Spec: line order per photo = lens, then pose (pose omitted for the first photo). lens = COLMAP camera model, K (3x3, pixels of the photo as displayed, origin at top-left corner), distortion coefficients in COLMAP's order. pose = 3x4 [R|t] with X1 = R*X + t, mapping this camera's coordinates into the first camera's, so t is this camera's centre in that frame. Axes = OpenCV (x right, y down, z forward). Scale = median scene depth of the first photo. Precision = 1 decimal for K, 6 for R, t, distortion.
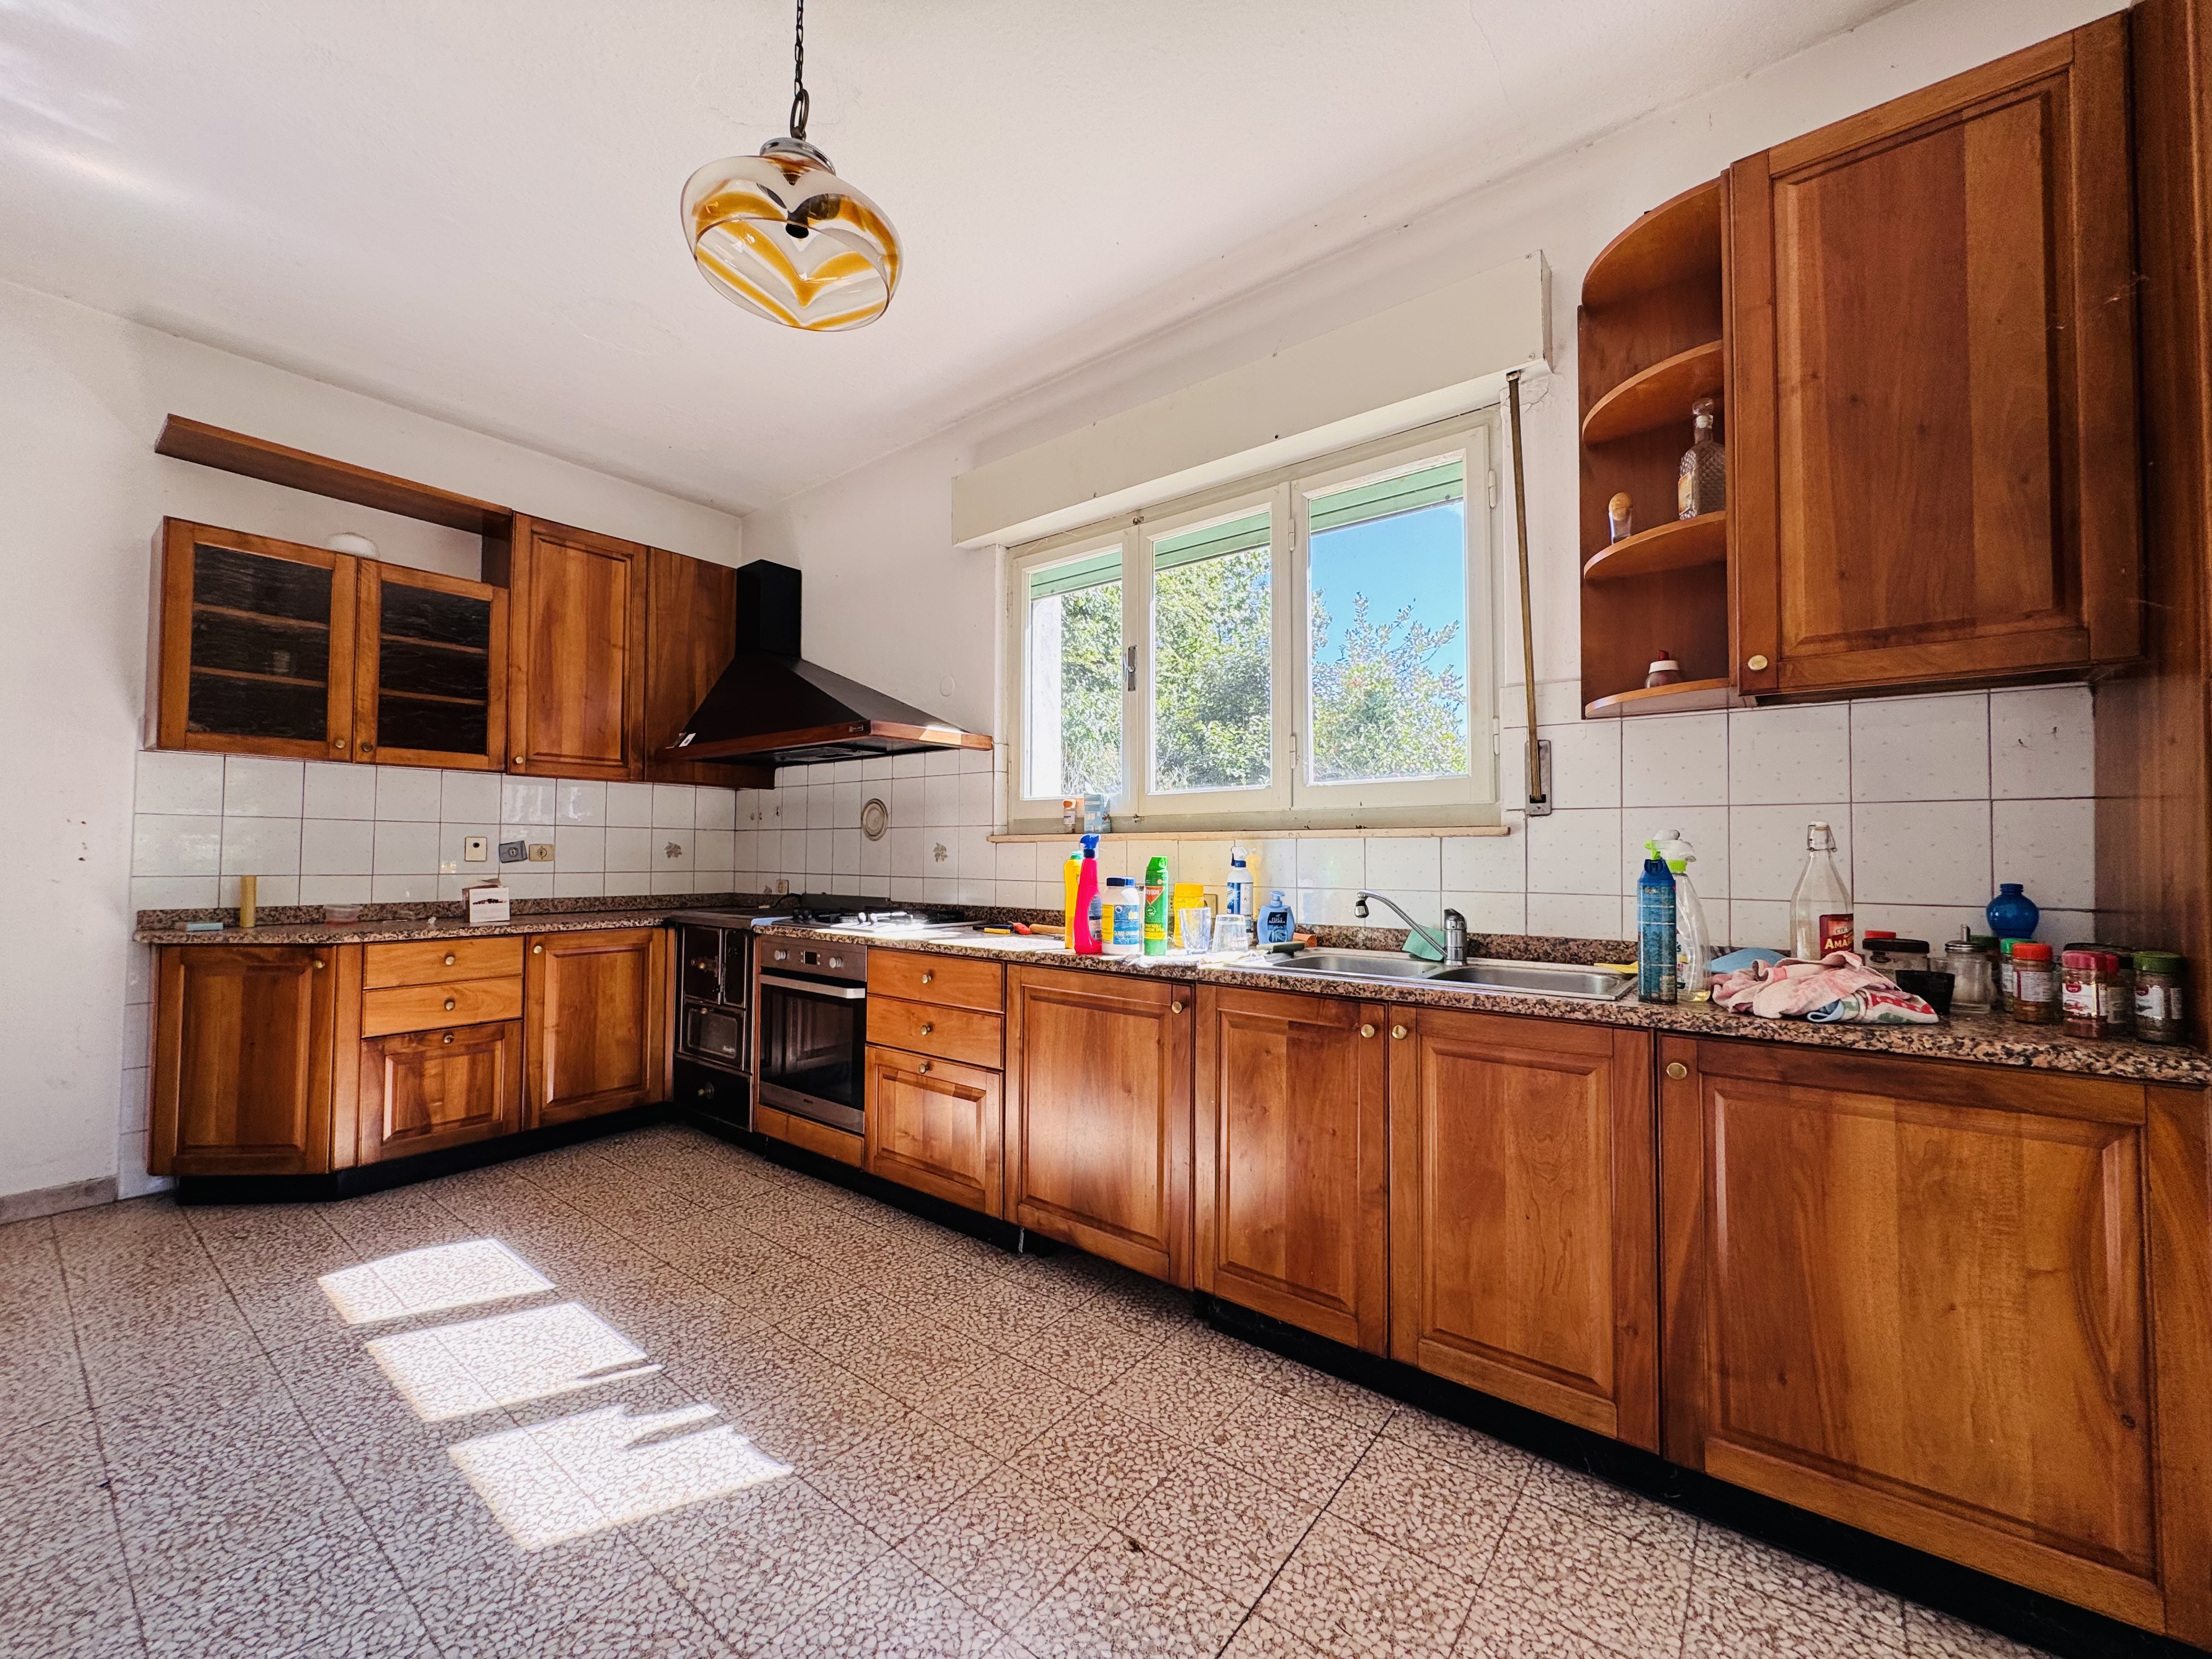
lens RADIAL K [[882.2, 0, 1098.7], [0, 882.2, 830.6], [0, 0, 1]] dist [-0.001030, 0.000529]
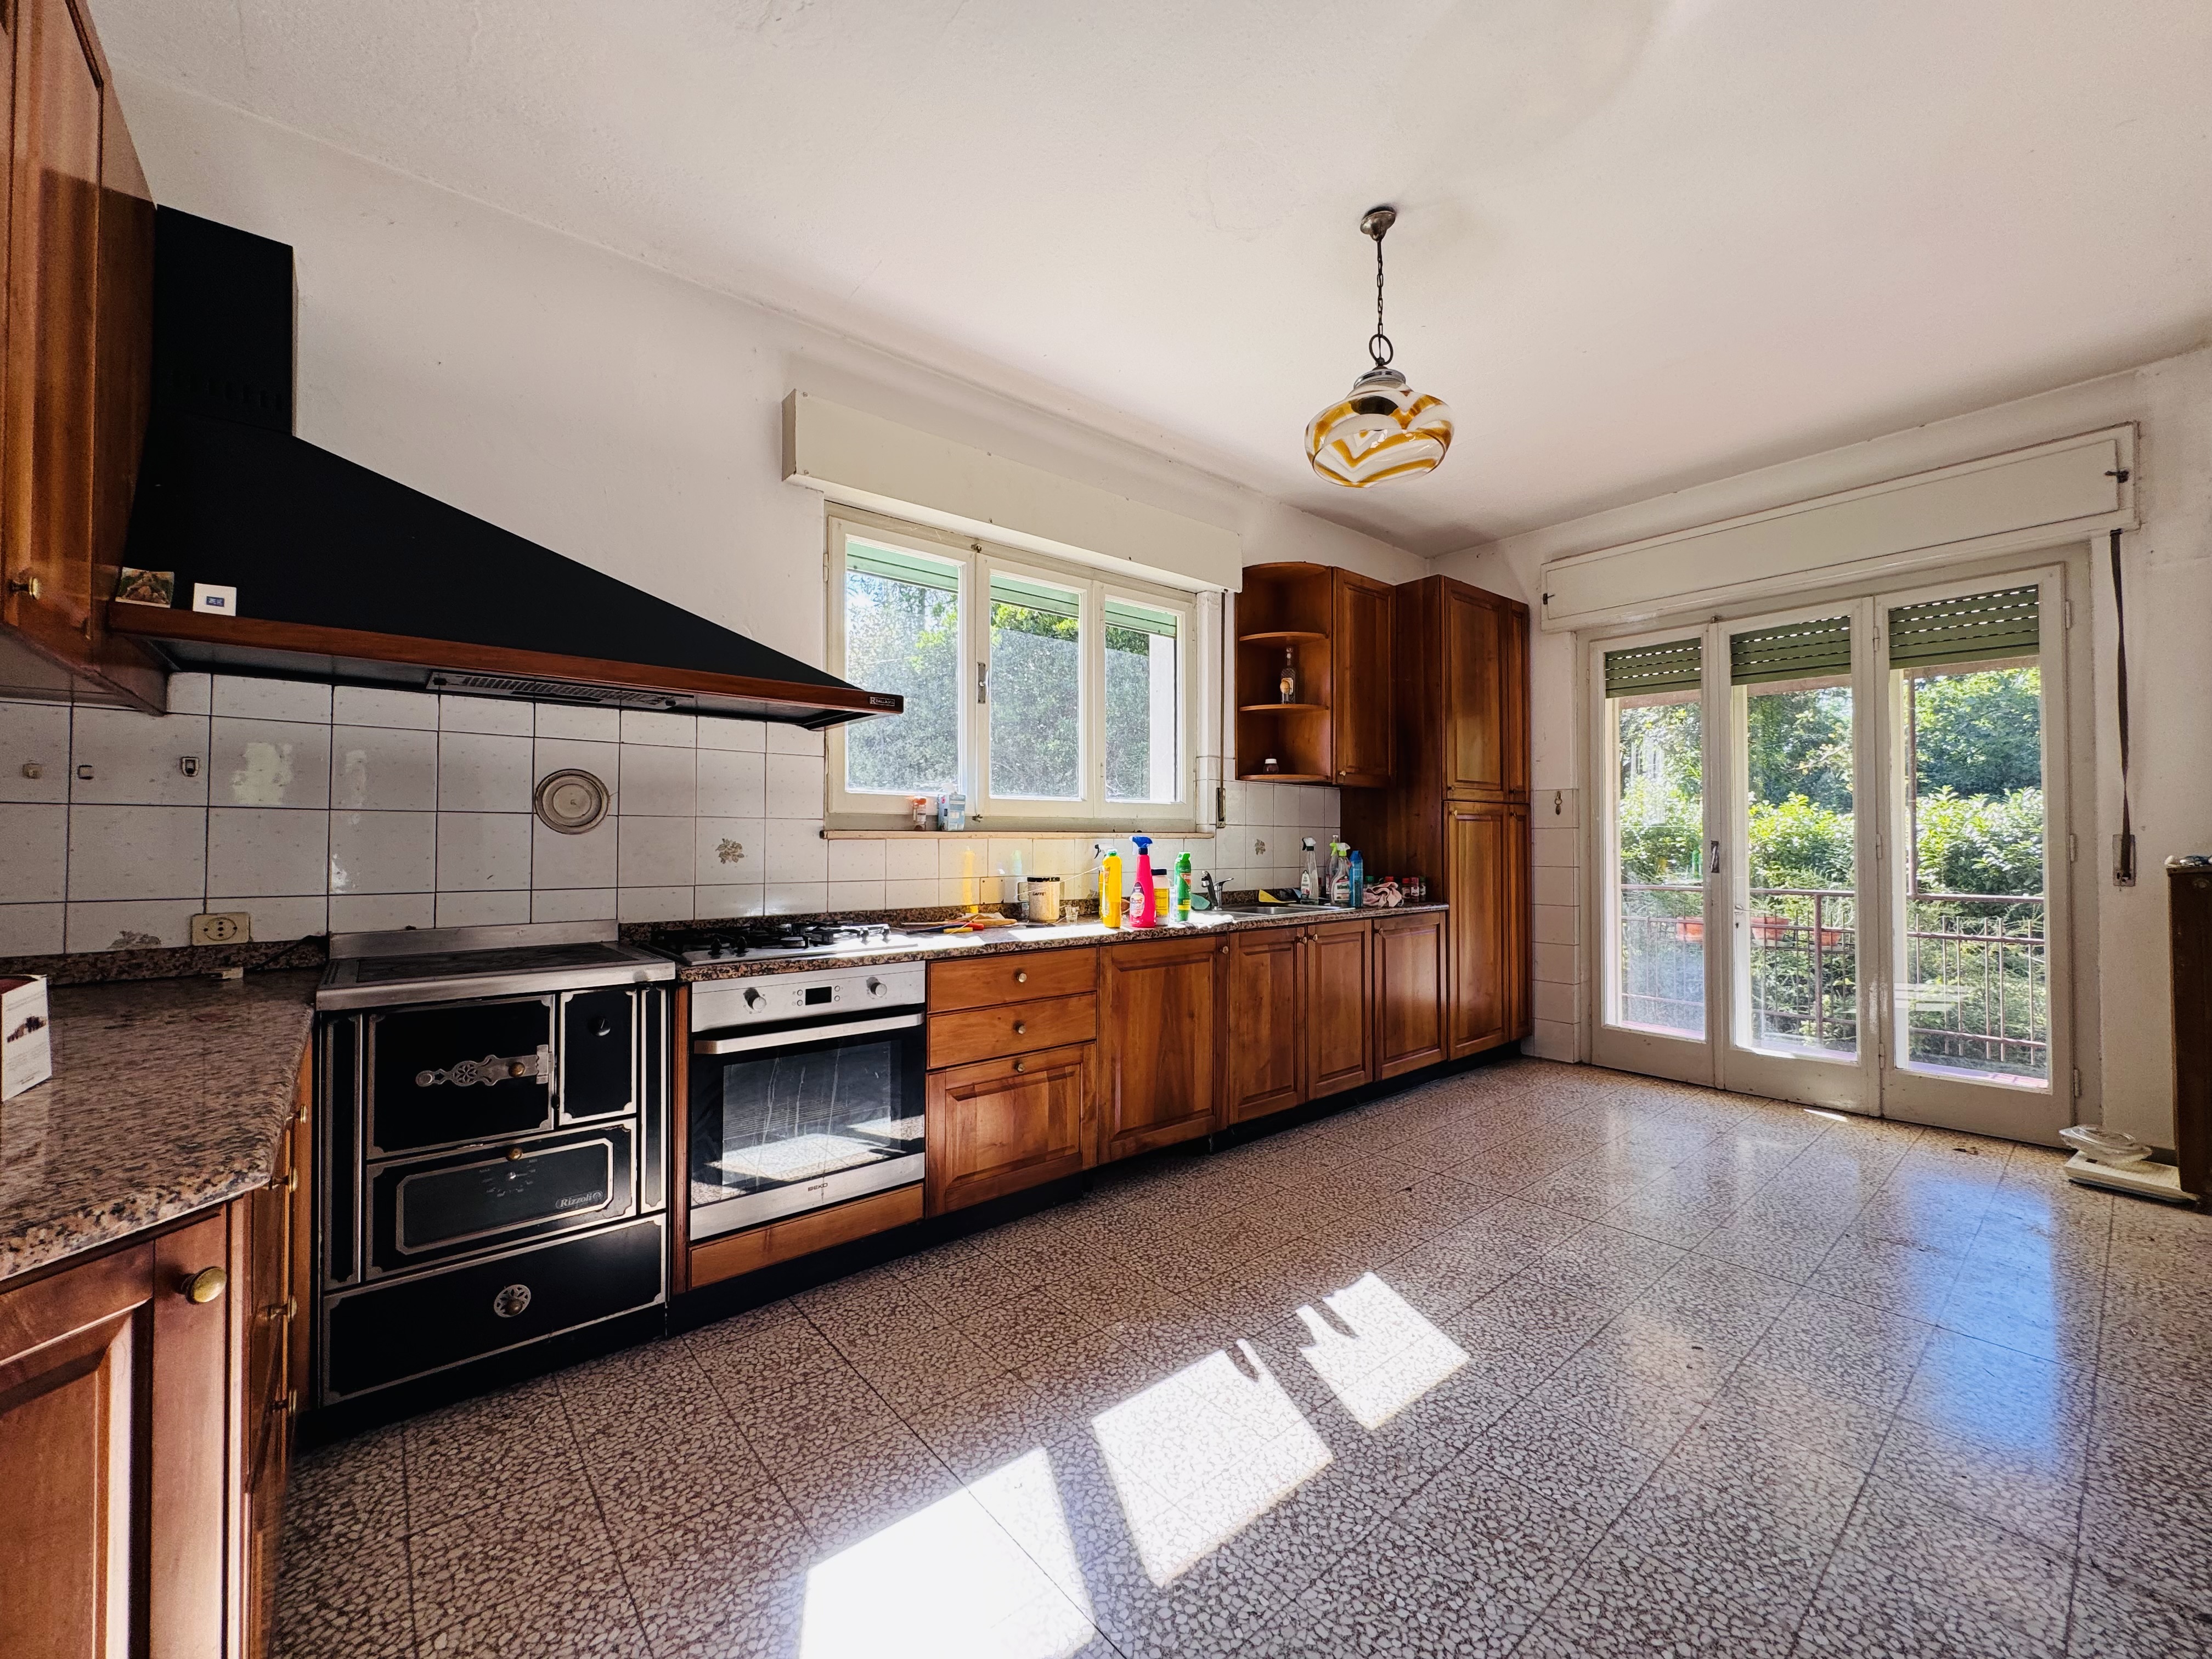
lens RADIAL K [[882.2, 0, 1105.2], [0, 882.2, 830.4], [0, 0, 1]] dist [-0.001030, 0.000529]
pose [[0.206993, 0.009134, 0.978300, -1.472425], [-0.026436, 0.999644, -0.003739, 0.001445], [-0.977985, -0.025088, 0.207161, 0.891257]]
